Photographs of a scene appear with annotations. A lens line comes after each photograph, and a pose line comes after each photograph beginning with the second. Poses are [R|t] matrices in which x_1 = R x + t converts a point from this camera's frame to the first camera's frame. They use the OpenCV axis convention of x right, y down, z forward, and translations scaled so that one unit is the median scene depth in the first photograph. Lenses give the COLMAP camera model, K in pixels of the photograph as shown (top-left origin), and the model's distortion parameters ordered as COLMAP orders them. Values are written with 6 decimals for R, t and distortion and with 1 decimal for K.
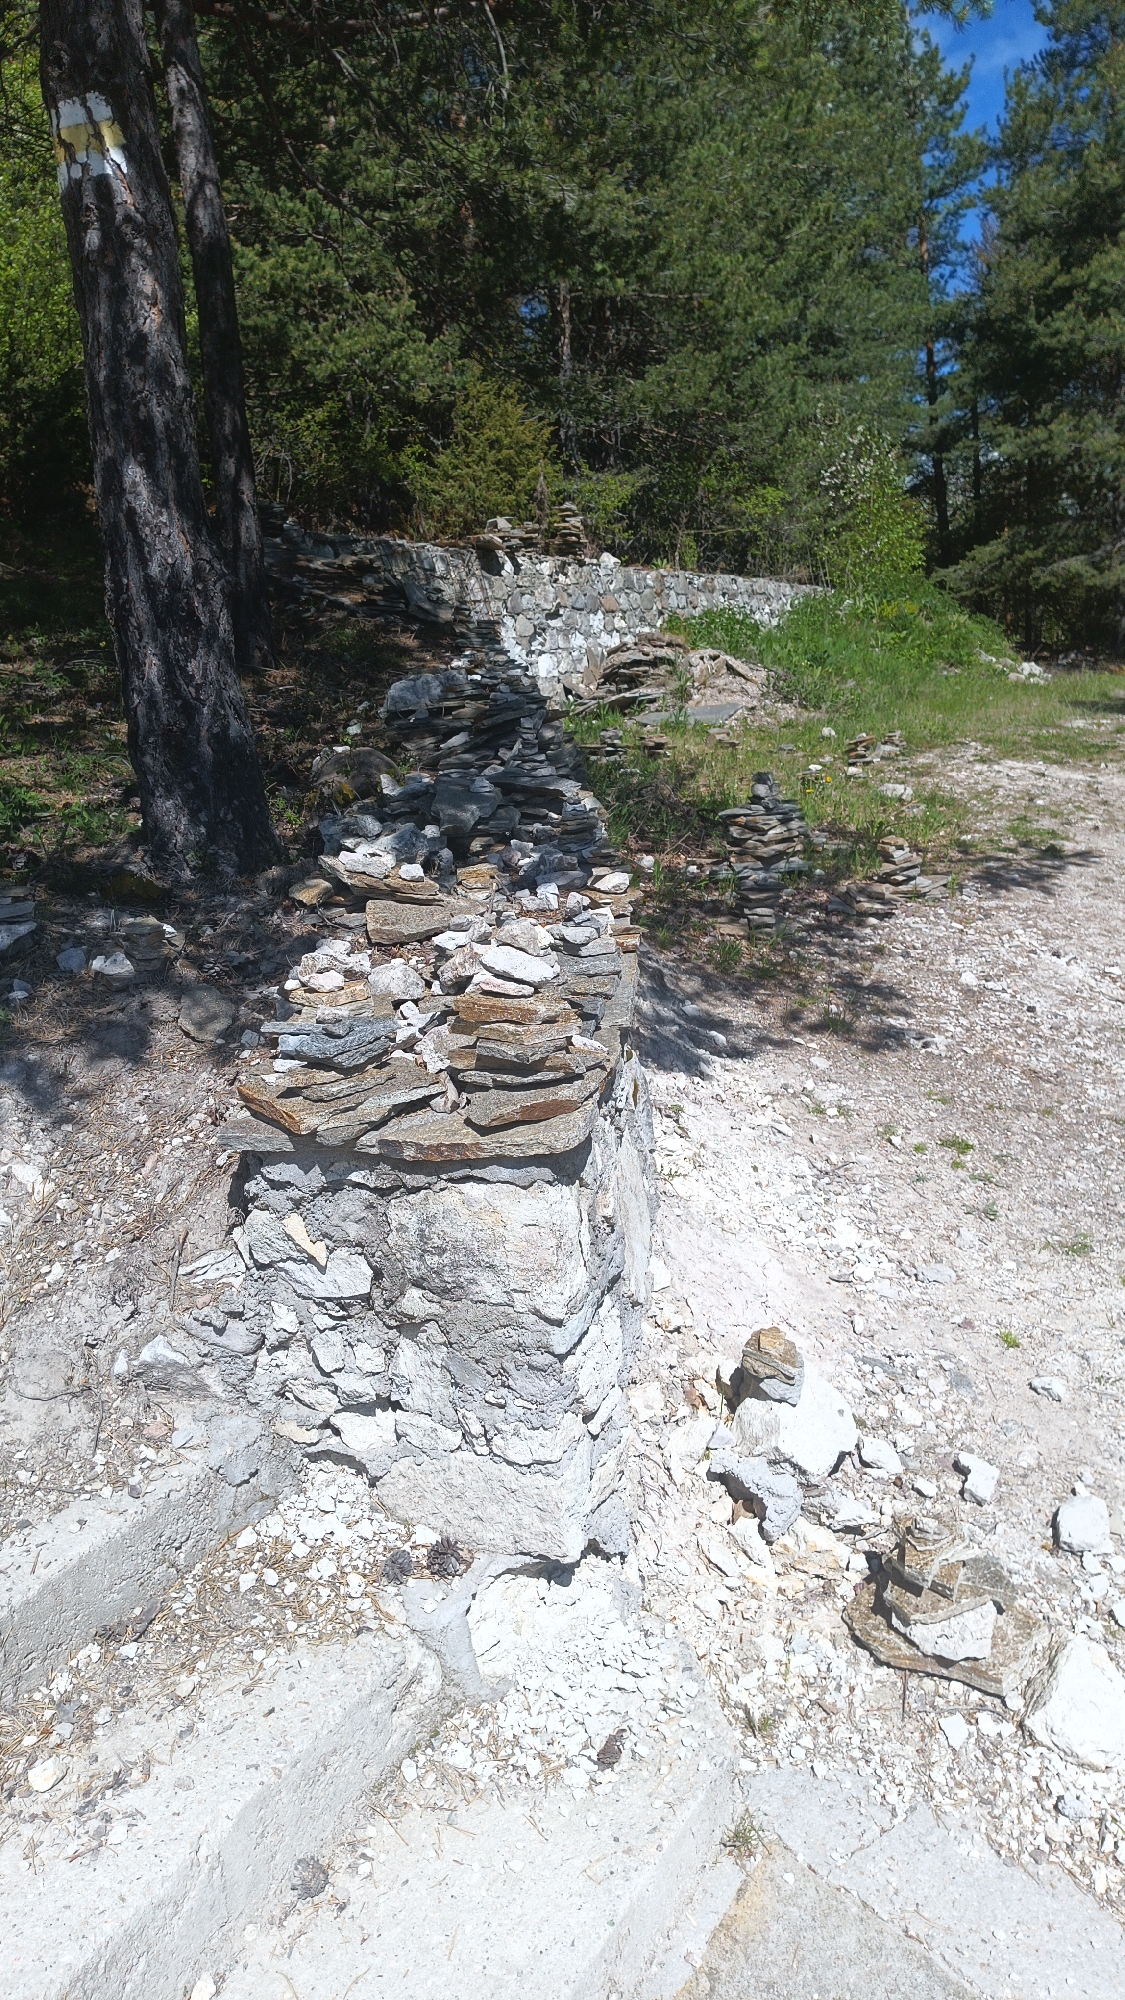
lens RADIAL K [[1367.4, 0, 562.5], [0, 1367.4, 1000.0], [0, 0, 1]] dist [0.062452, -0.071464]
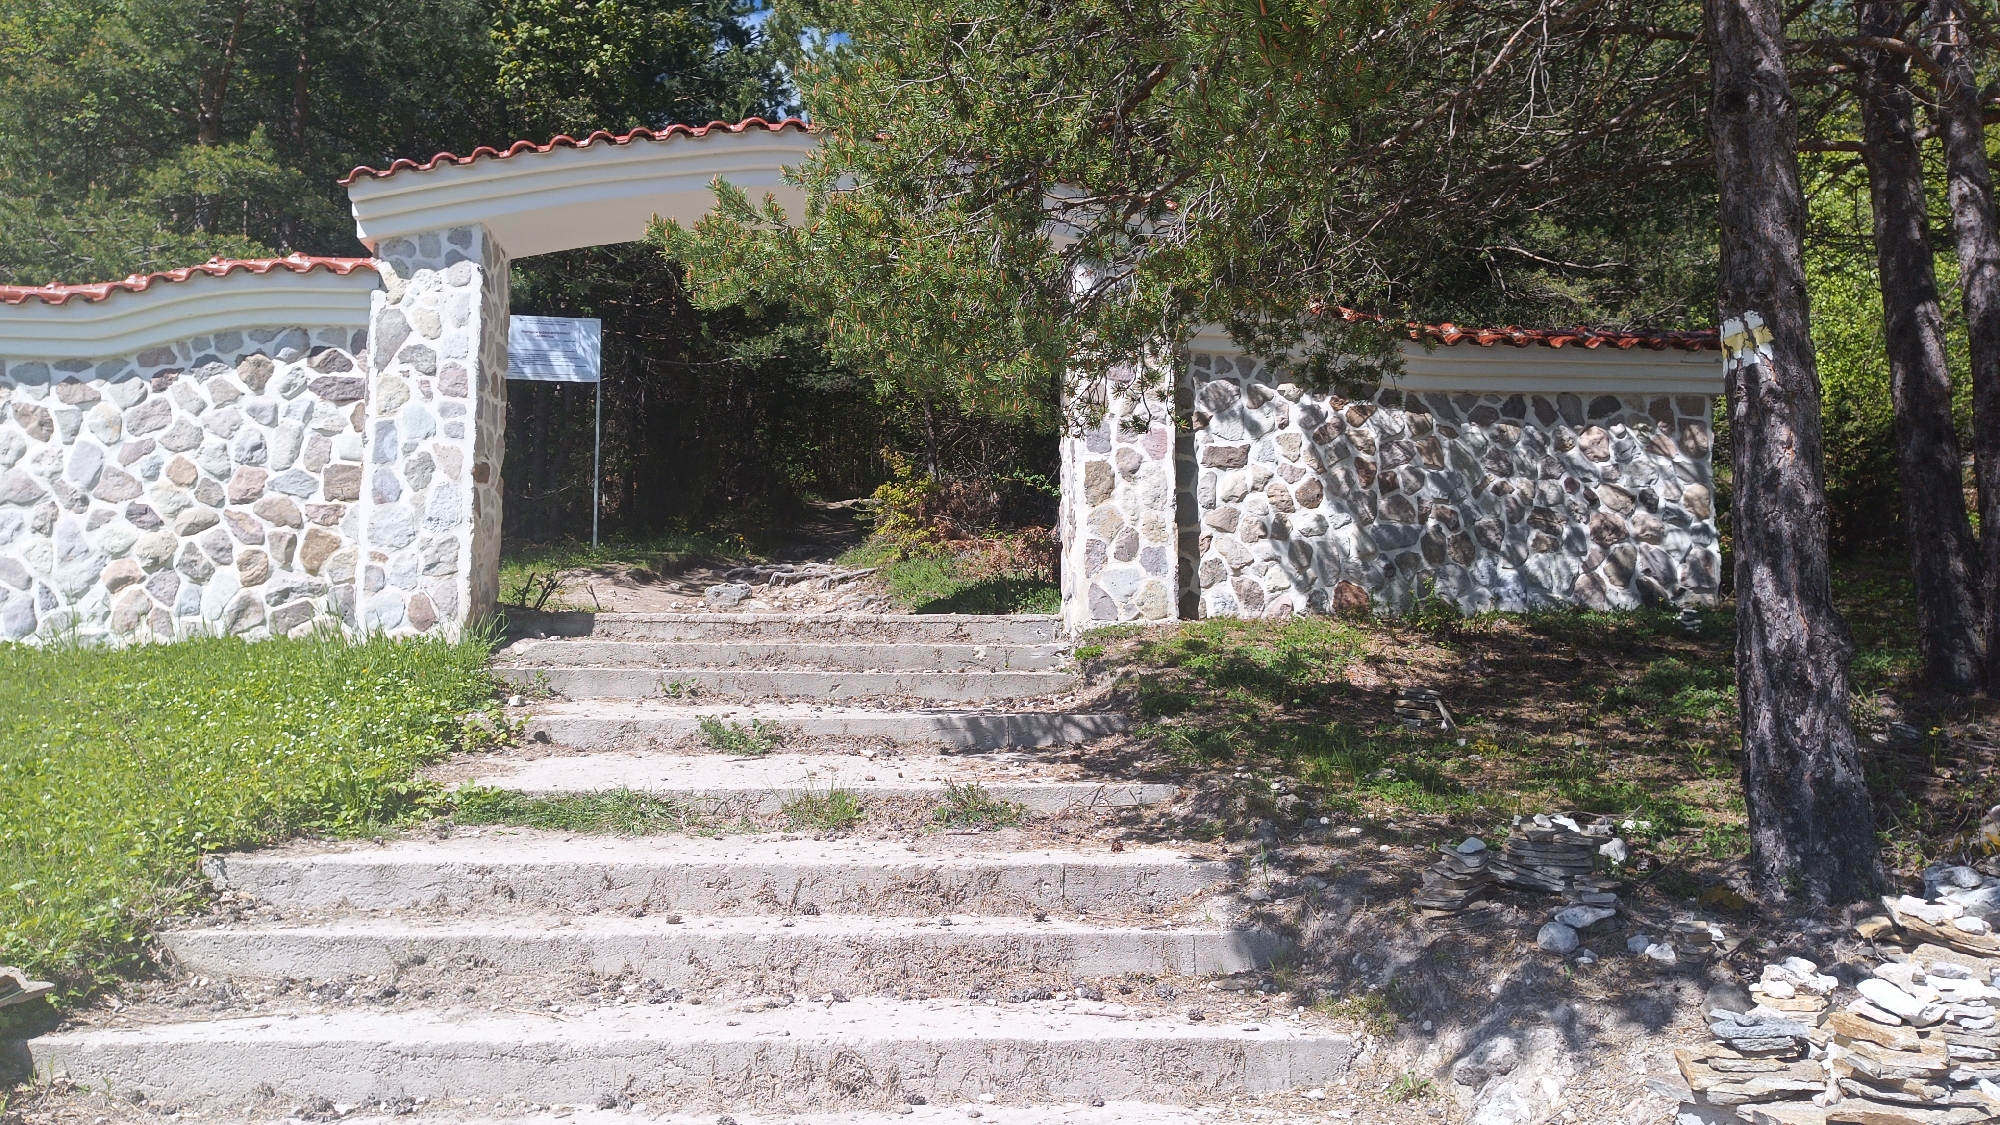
lens RADIAL K [[1326.3, 0, 1000.3], [0, 1326.3, 542.1], [0, 0, 1]] dist [0.002517, 0.001794]
pose [[0.580461, -0.054146, -0.812486, 0.282137], [-0.212688, 0.953068, -0.215465, 0.006411], [0.786021, 0.297875, 0.541703, -0.226202]]
